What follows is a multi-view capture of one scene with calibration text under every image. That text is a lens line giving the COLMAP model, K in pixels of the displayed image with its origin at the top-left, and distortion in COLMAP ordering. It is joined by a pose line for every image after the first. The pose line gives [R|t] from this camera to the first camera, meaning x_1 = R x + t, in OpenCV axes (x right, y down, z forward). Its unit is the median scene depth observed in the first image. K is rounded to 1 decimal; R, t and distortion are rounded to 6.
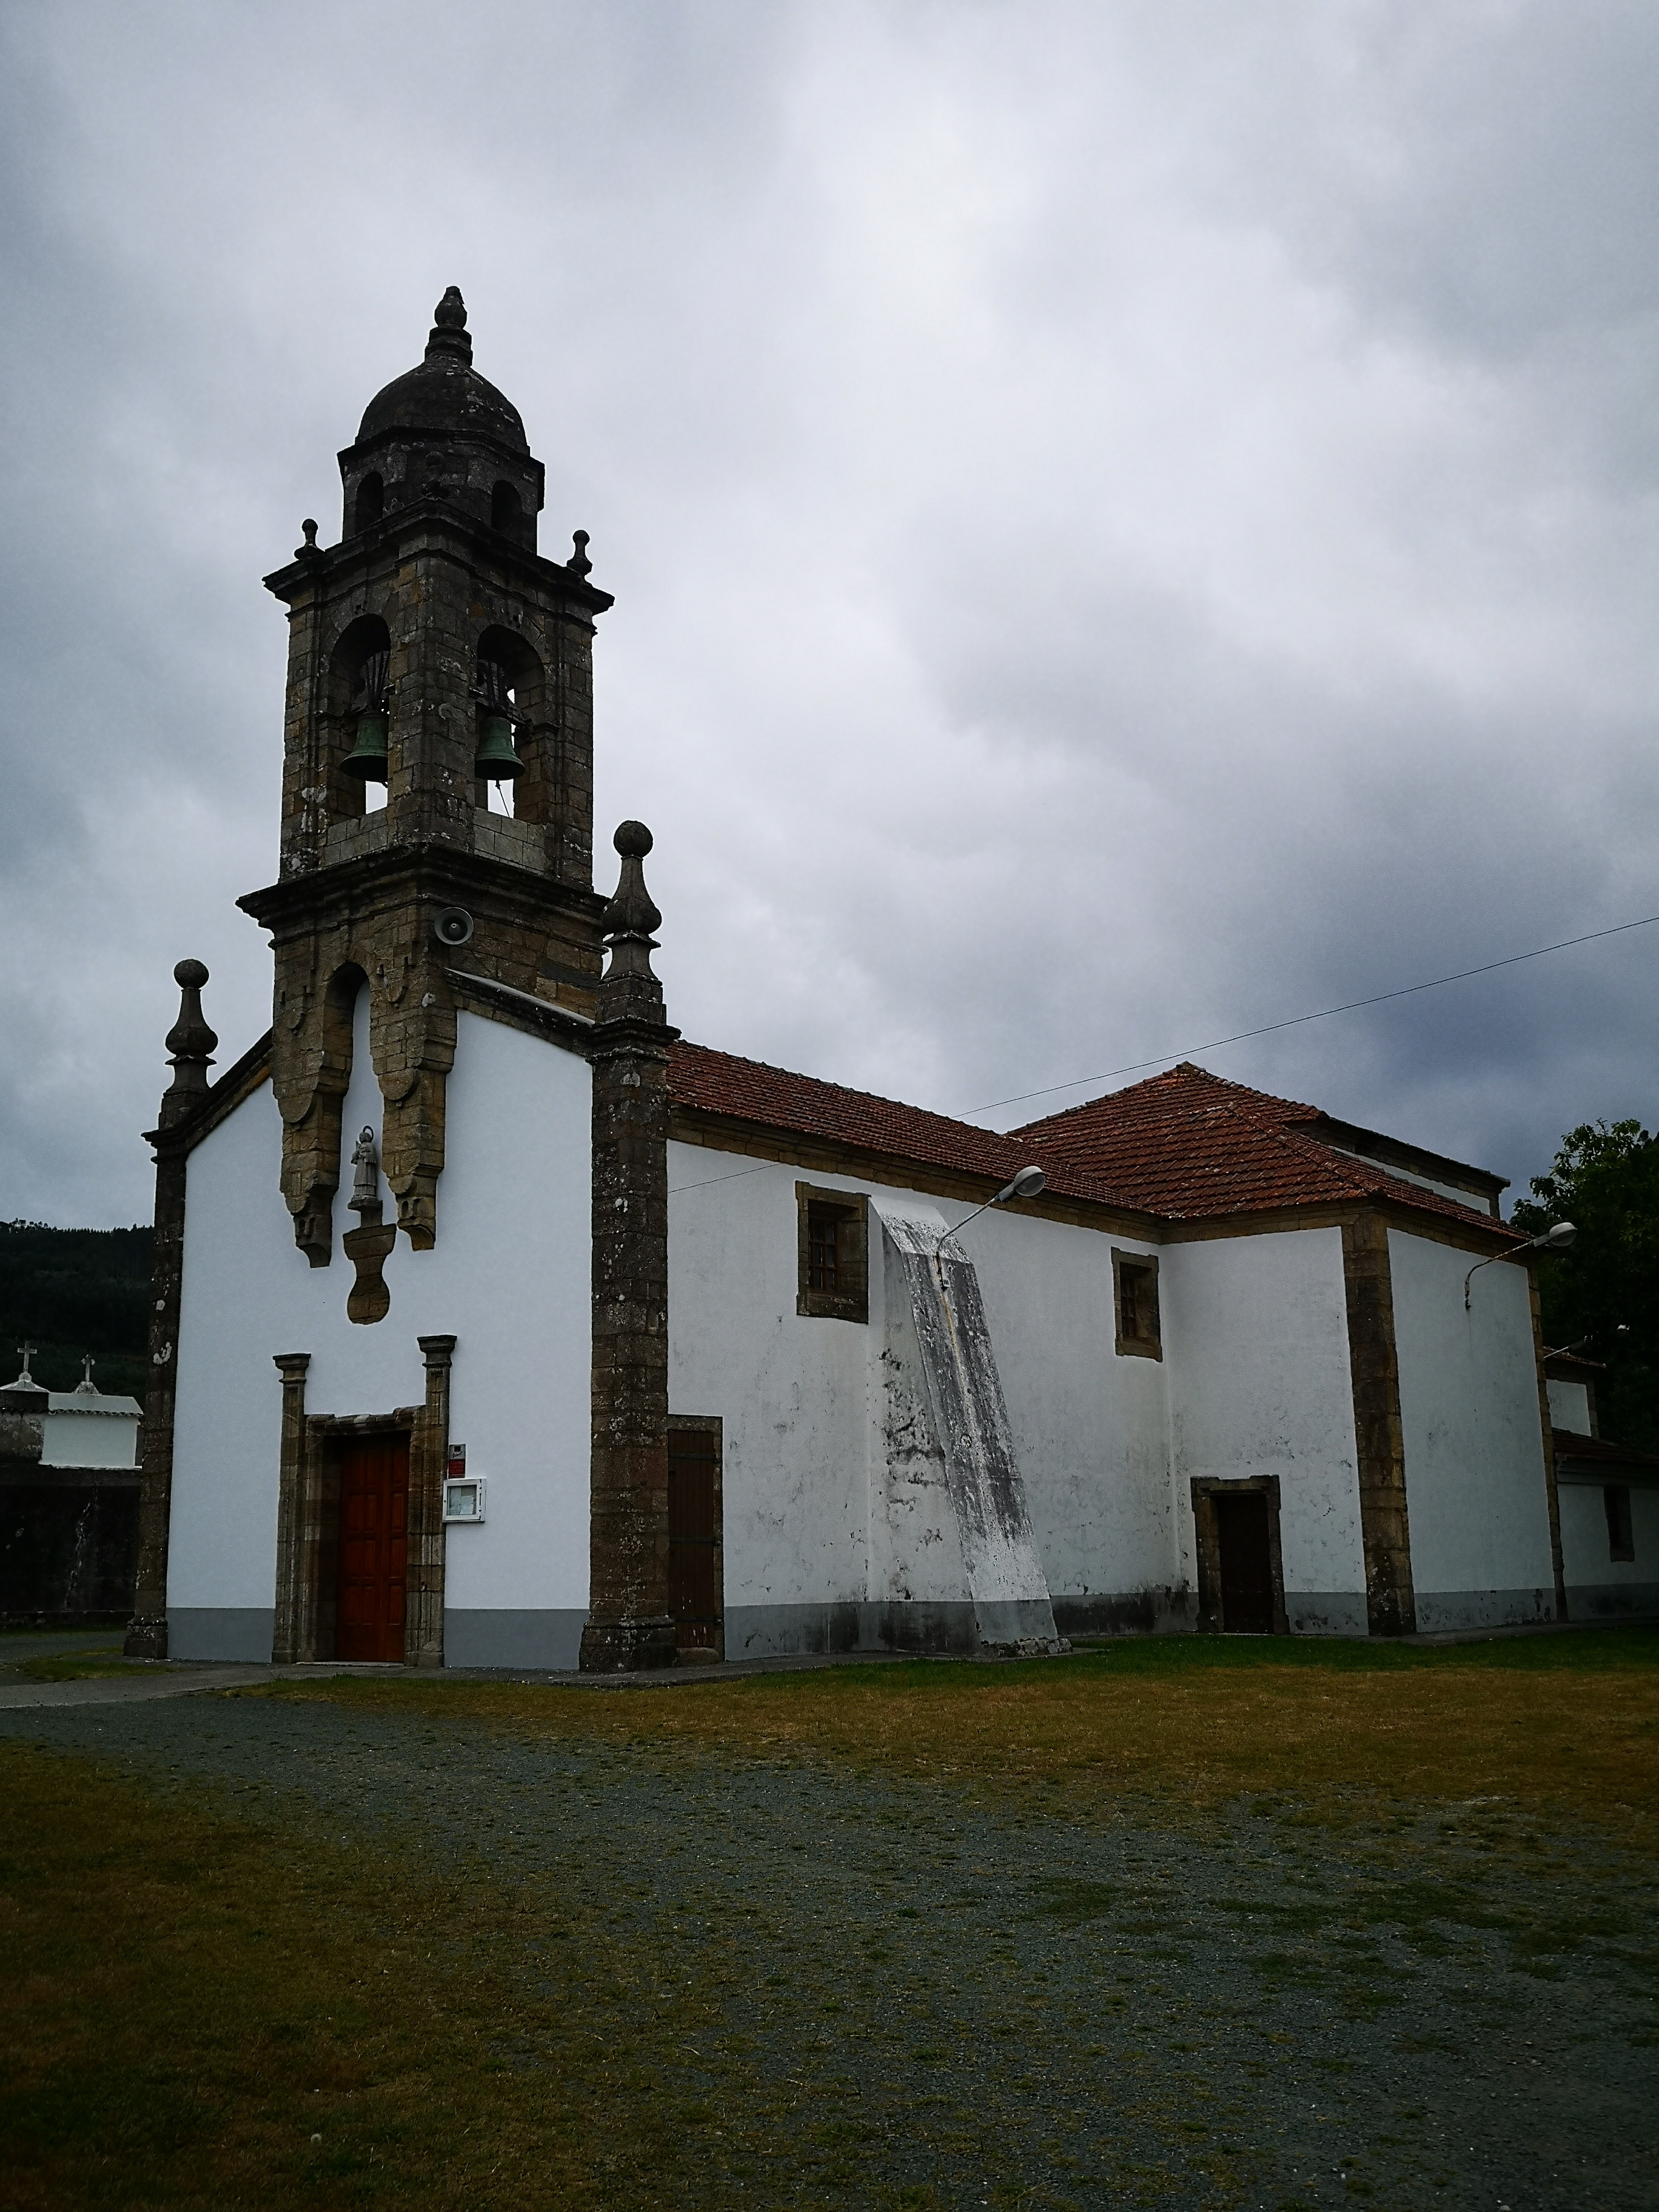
lens RADIAL K [[2025.3, 0, 829.5], [0, 2025.3, 1106.0], [0, 0, 1]] dist [0.120769, -0.001933]
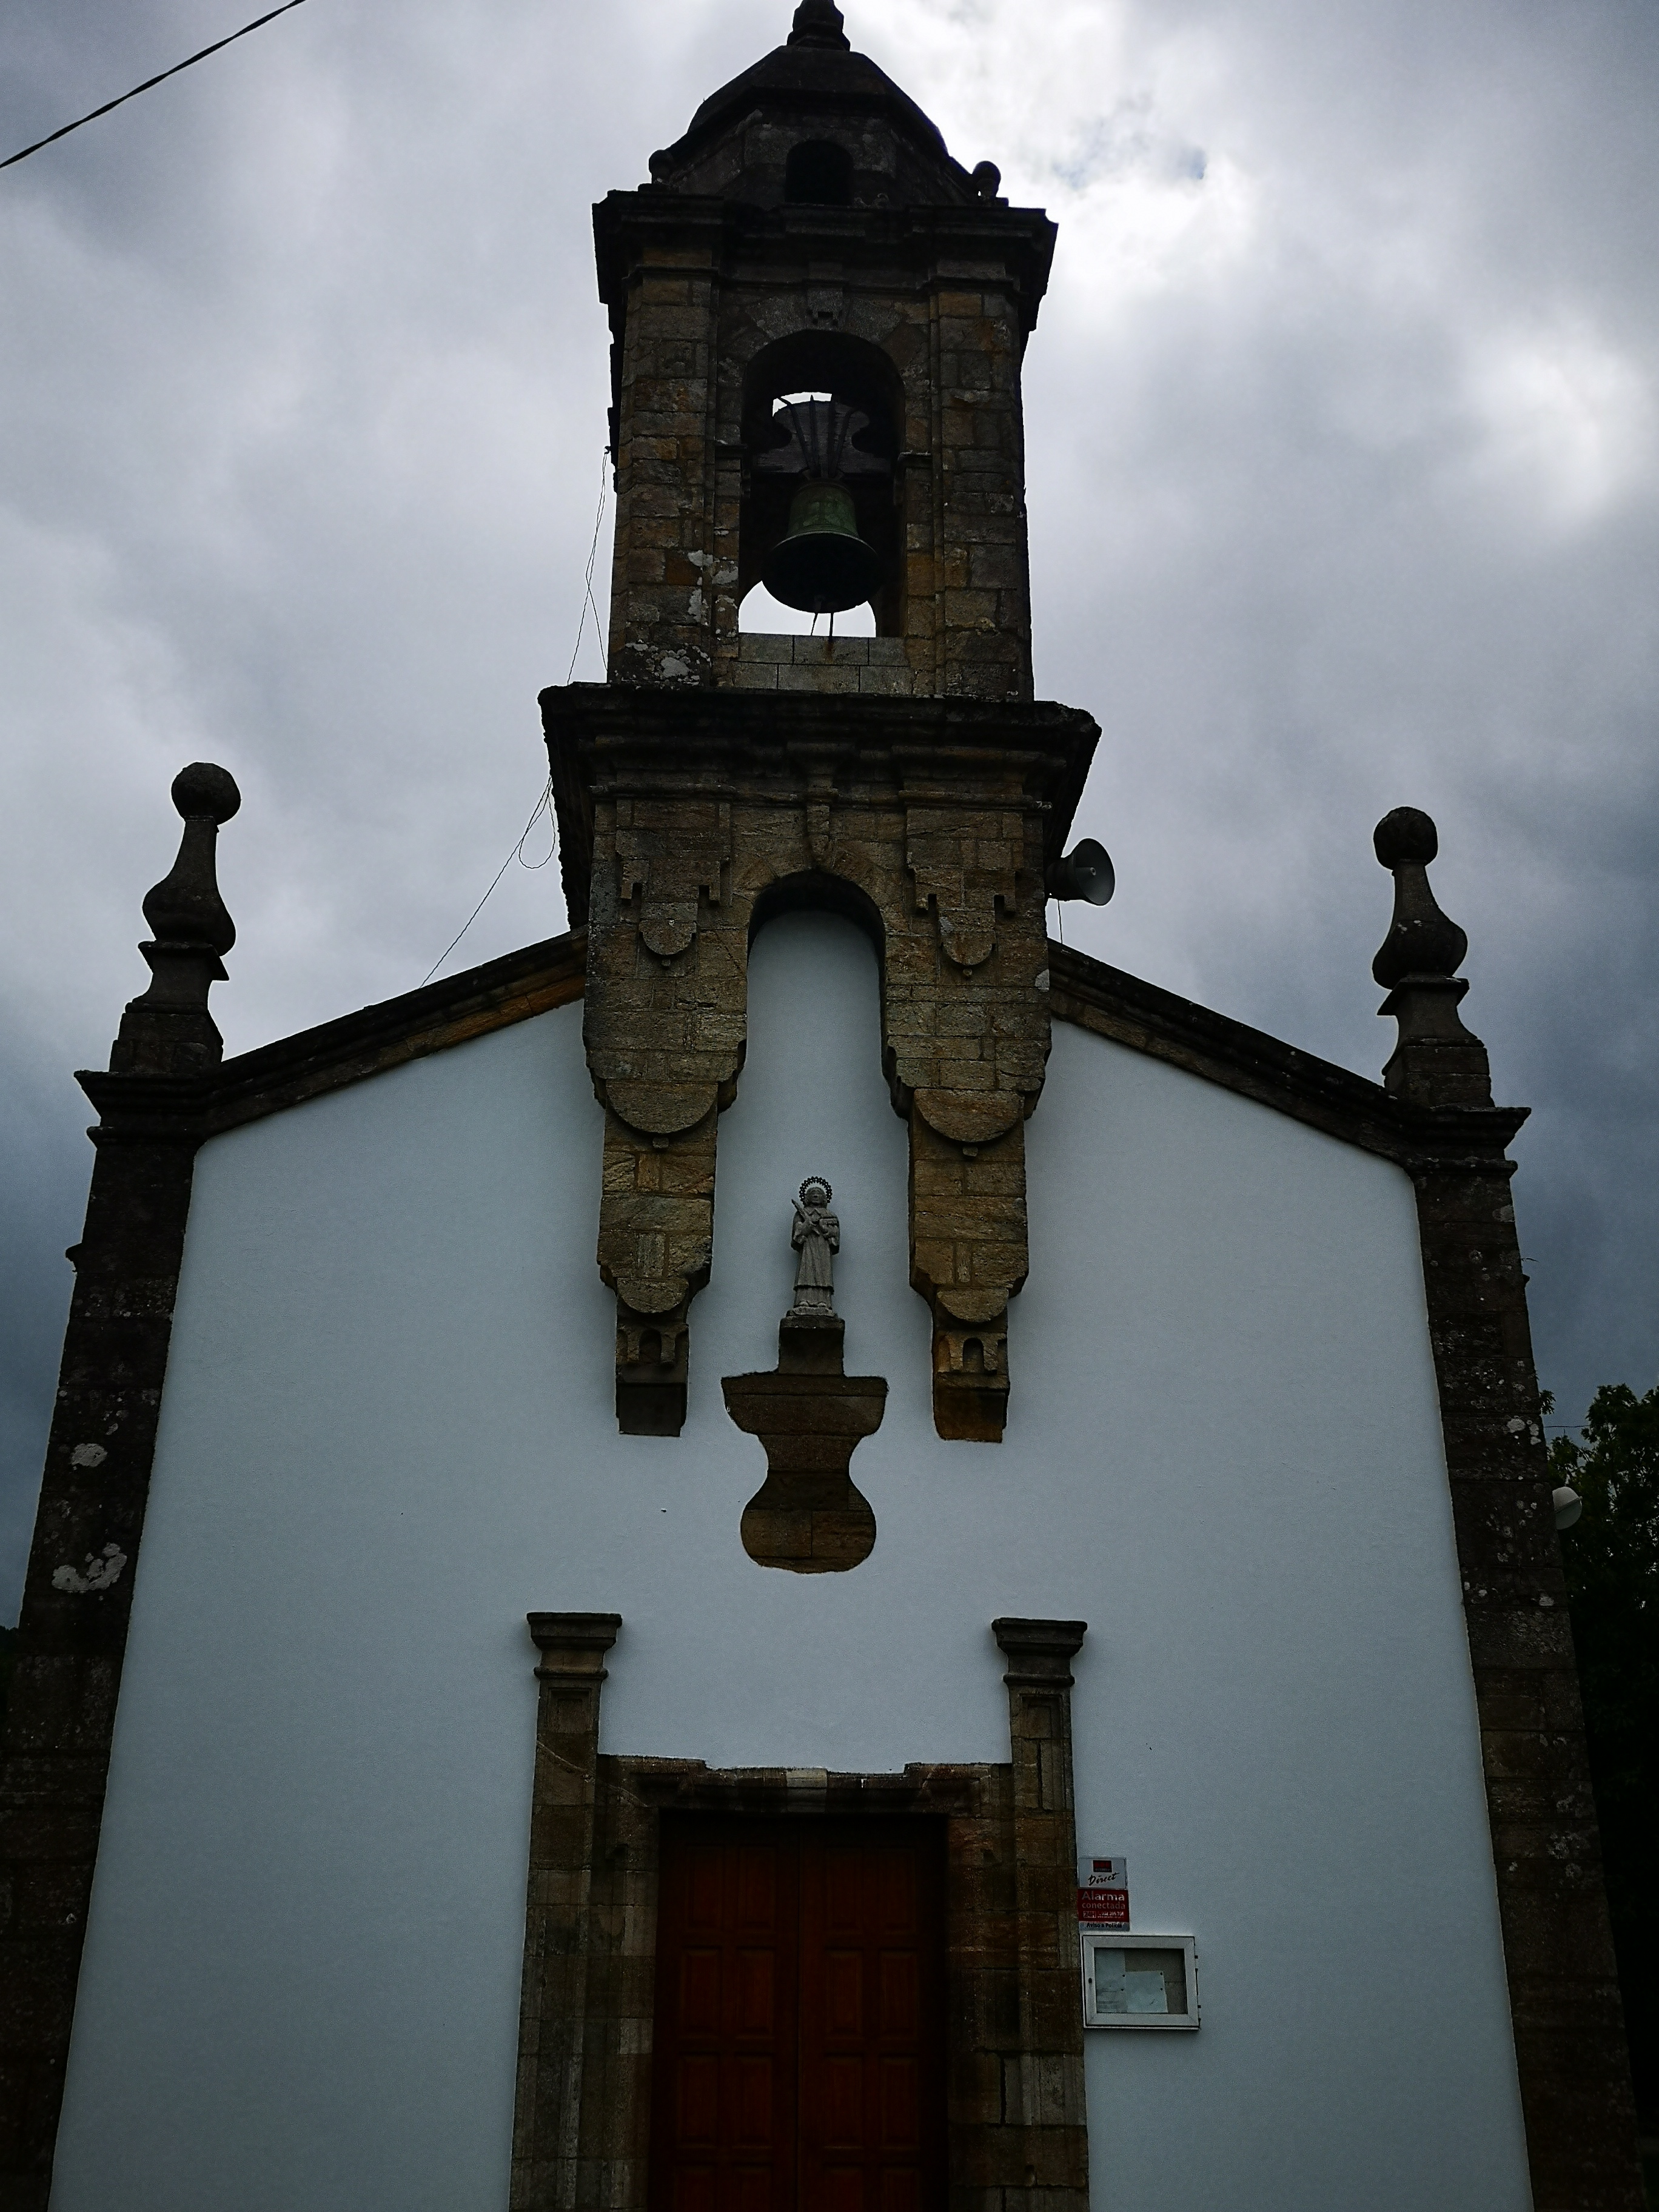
lens RADIAL K [[2024.2, 0, 829.5], [0, 2024.2, 1106.0], [0, 0, 1]] dist [0.114404, -0.199100]
pose [[0.745304, 0.288754, 0.600952, -0.542628], [-0.162009, 0.952769, -0.256875, 0.124372], [-0.646742, 0.094090, 0.756883, 0.619709]]
